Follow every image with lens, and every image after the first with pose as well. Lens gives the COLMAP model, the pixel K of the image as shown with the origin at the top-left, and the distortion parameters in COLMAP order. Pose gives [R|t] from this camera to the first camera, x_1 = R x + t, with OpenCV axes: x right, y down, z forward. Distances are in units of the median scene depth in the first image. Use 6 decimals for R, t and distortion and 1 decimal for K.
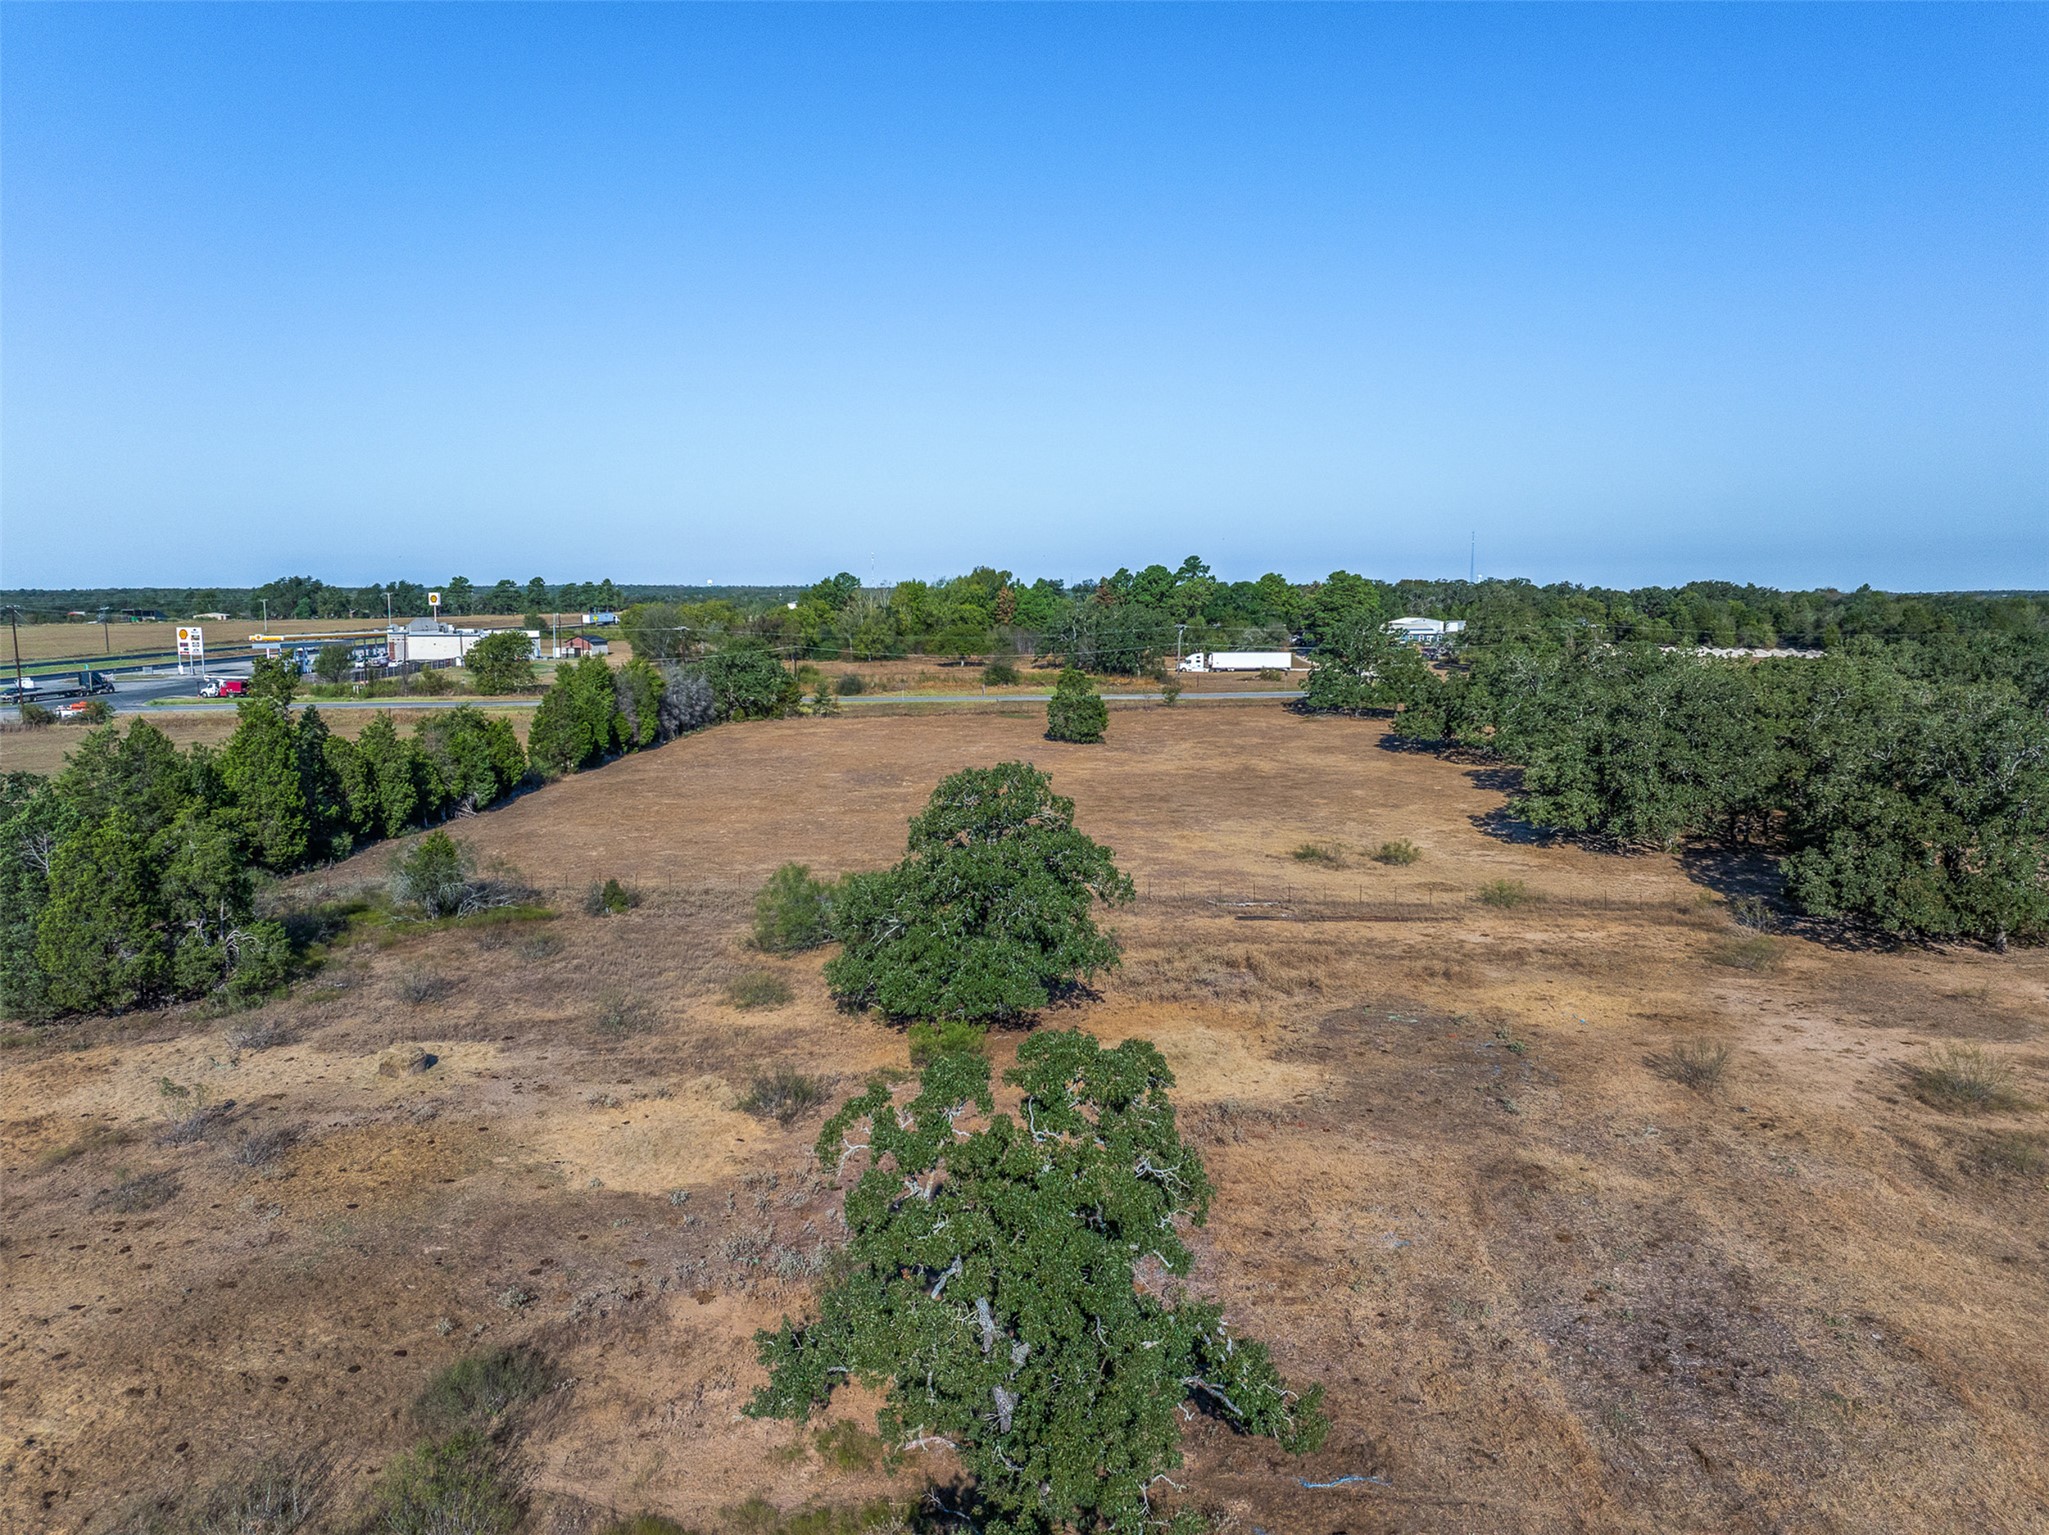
lens RADIAL K [[1440.2, 0, 1031.5], [0, 1440.2, 756.3], [0, 0, 1]] dist [-0.038594, 0.003499]
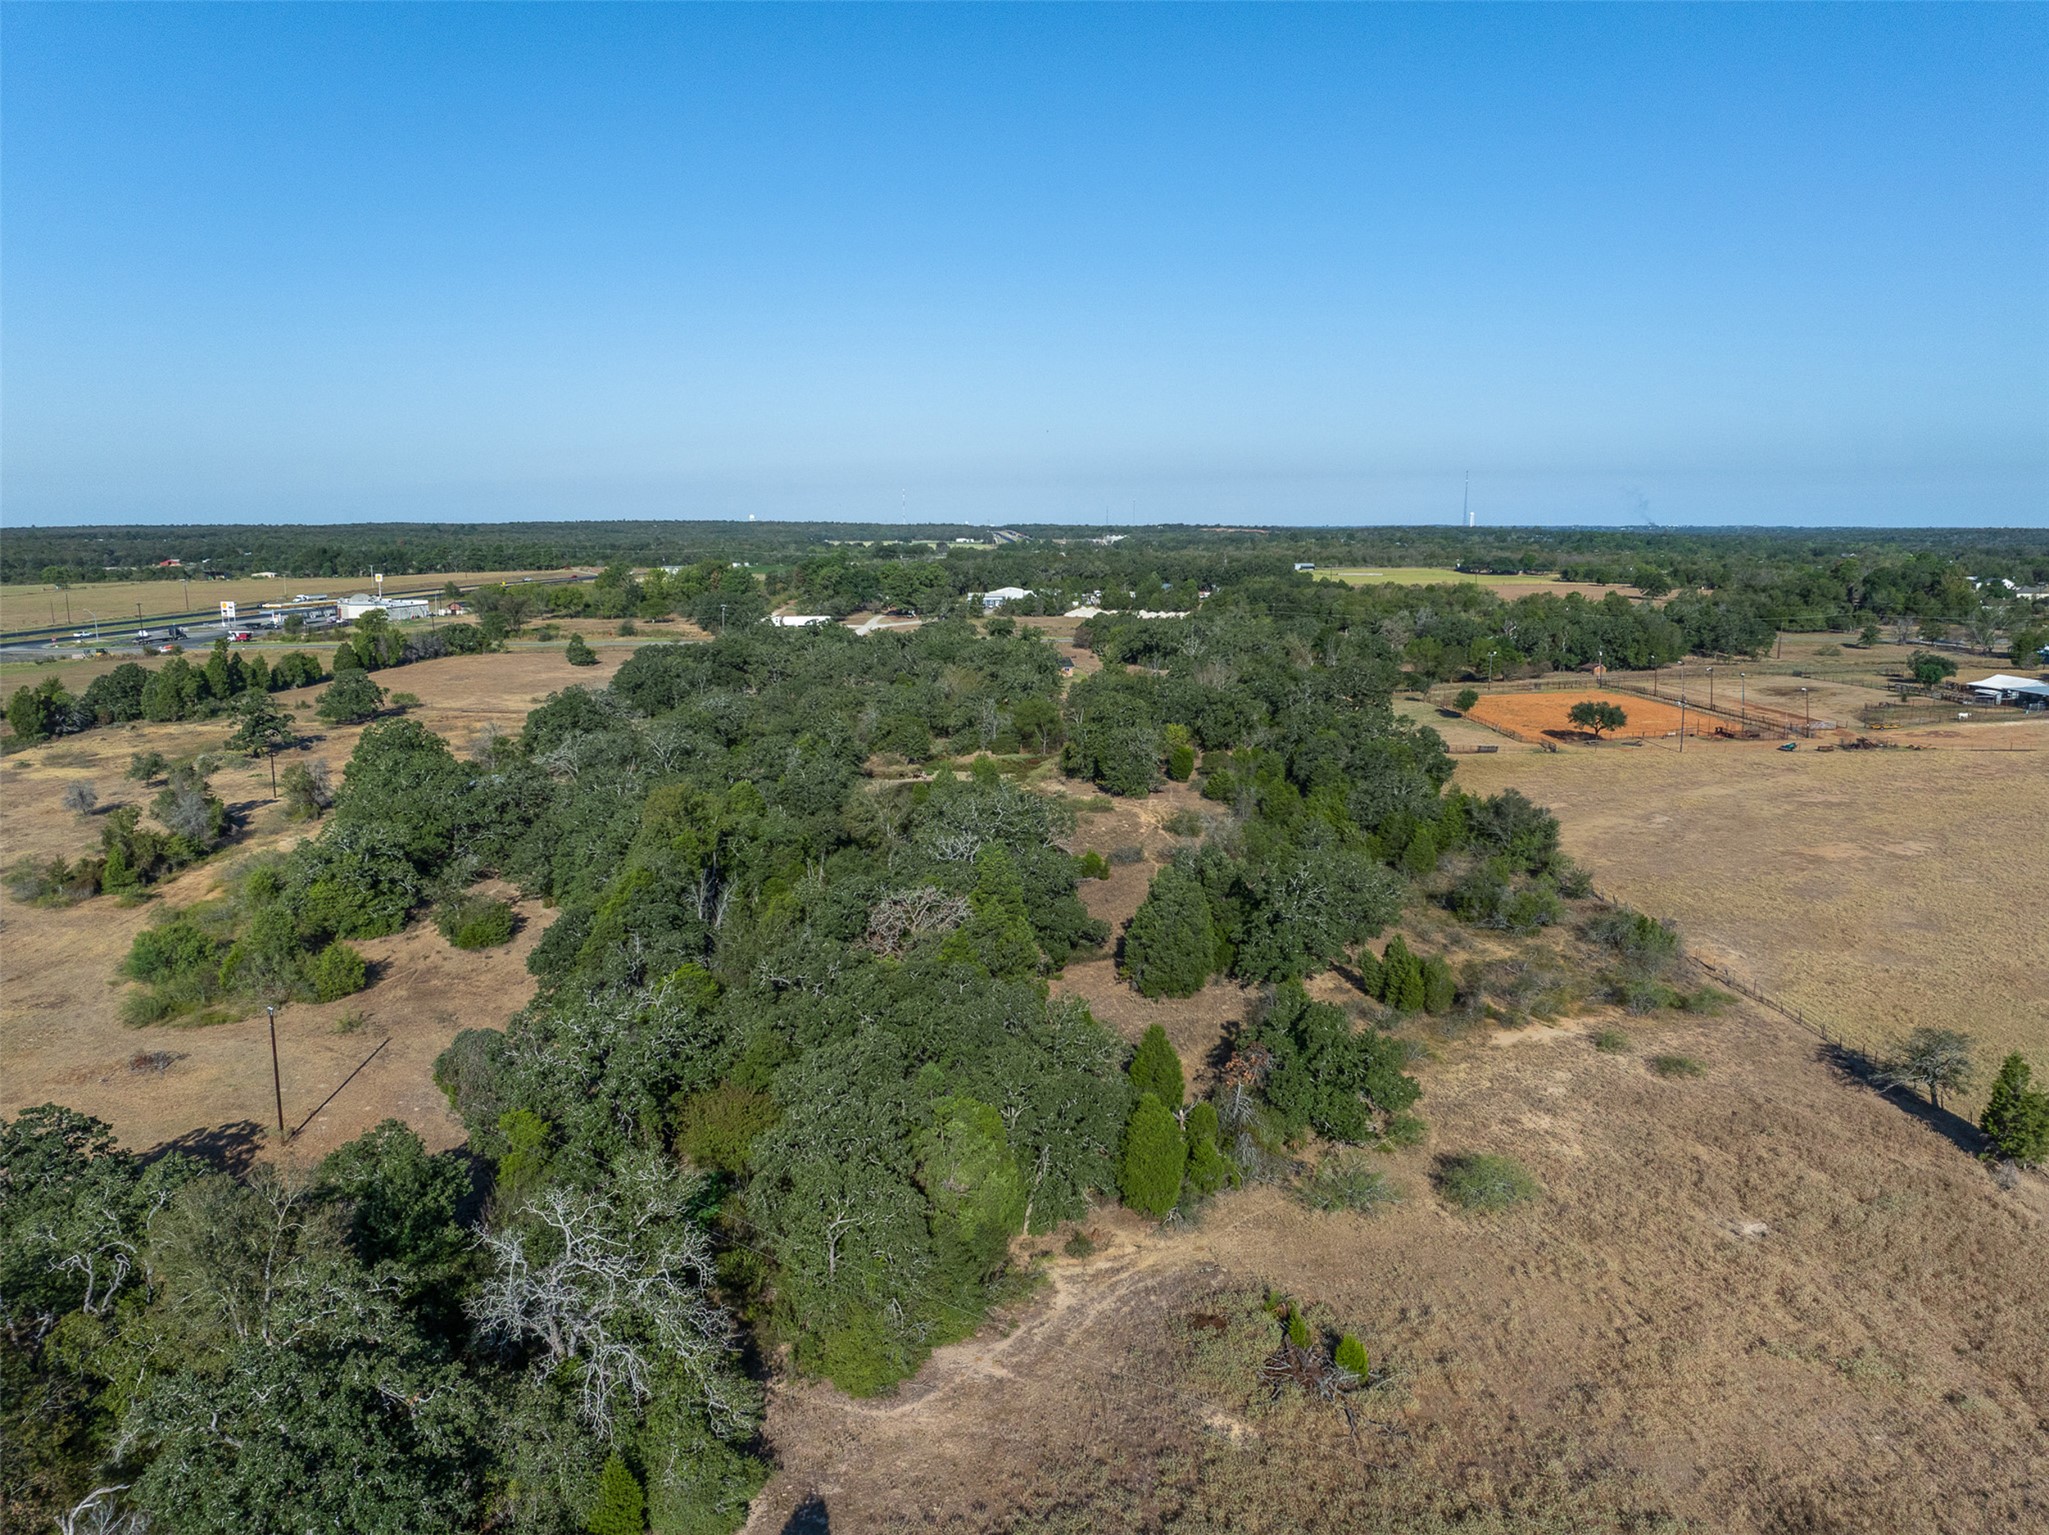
lens RADIAL K [[1440.2, 0, 1029.4], [0, 1440.2, 769.4], [0, 0, 1]] dist [-0.038594, 0.003499]
pose [[0.998454, 0.011358, -0.054420, 0.539165], [-0.008135, 0.998220, 0.059081, 0.009360], [0.054994, -0.058547, 0.996769, -0.780713]]
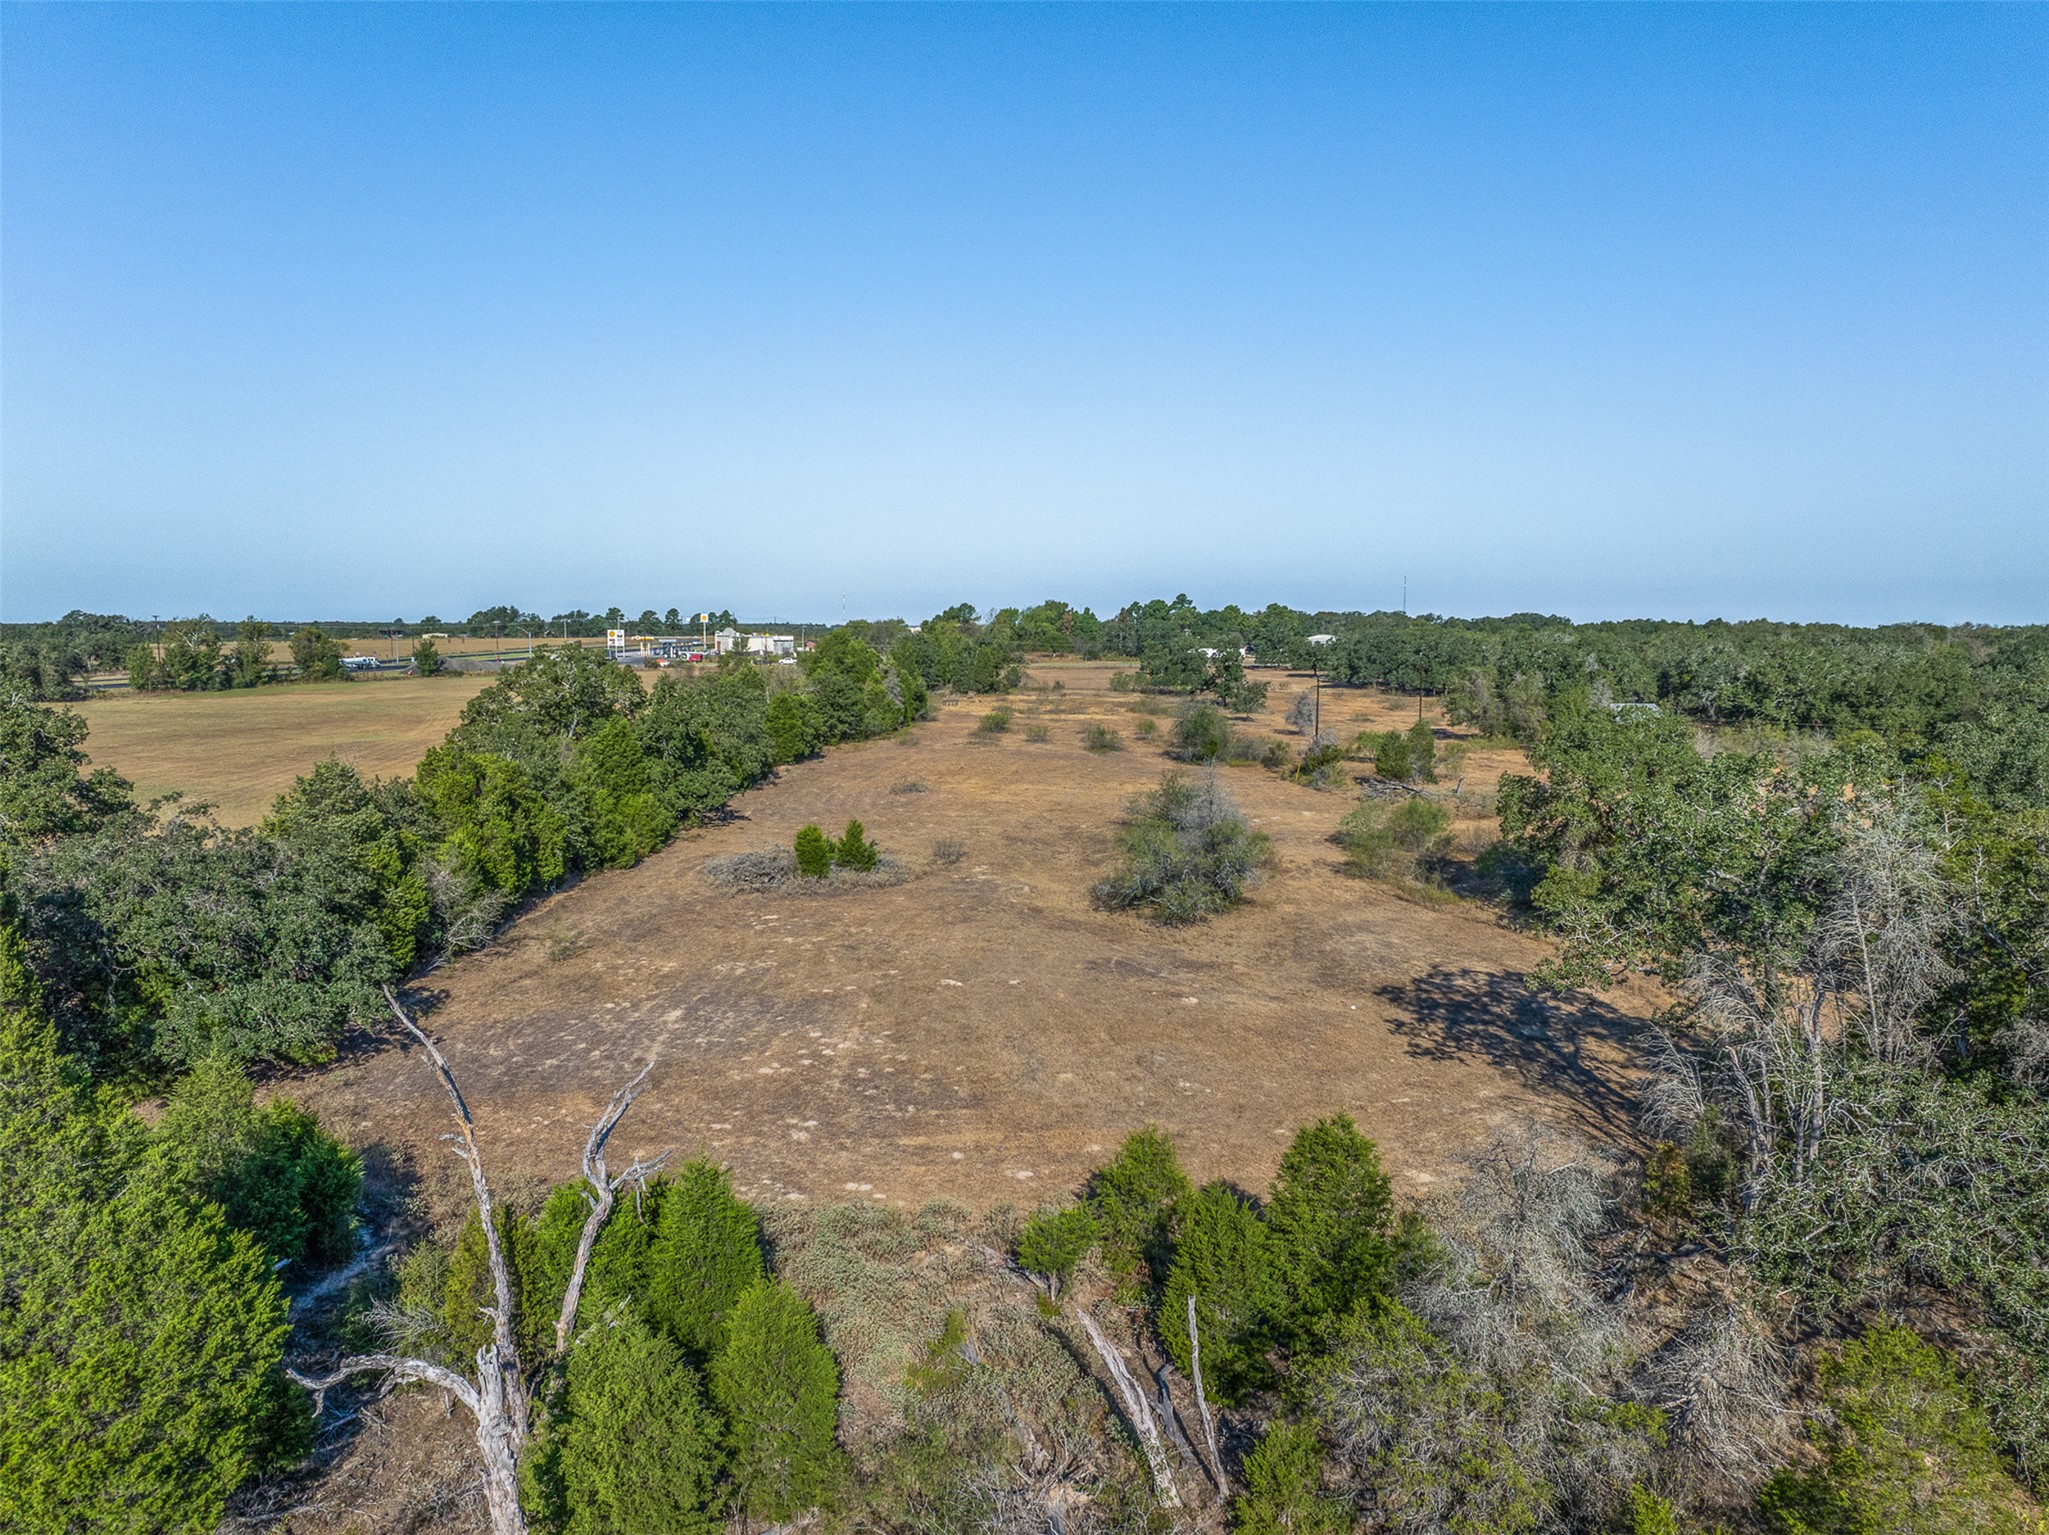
lens RADIAL K [[1440.2, 0, 1029.0], [0, 1440.2, 763.0], [0, 0, 1]] dist [-0.038594, 0.003499]
pose [[0.999385, 0.001604, 0.035037, -0.146162], [-0.000774, 0.999719, -0.023679, 0.111272], [-0.035066, 0.023637, 0.999105, -0.752758]]
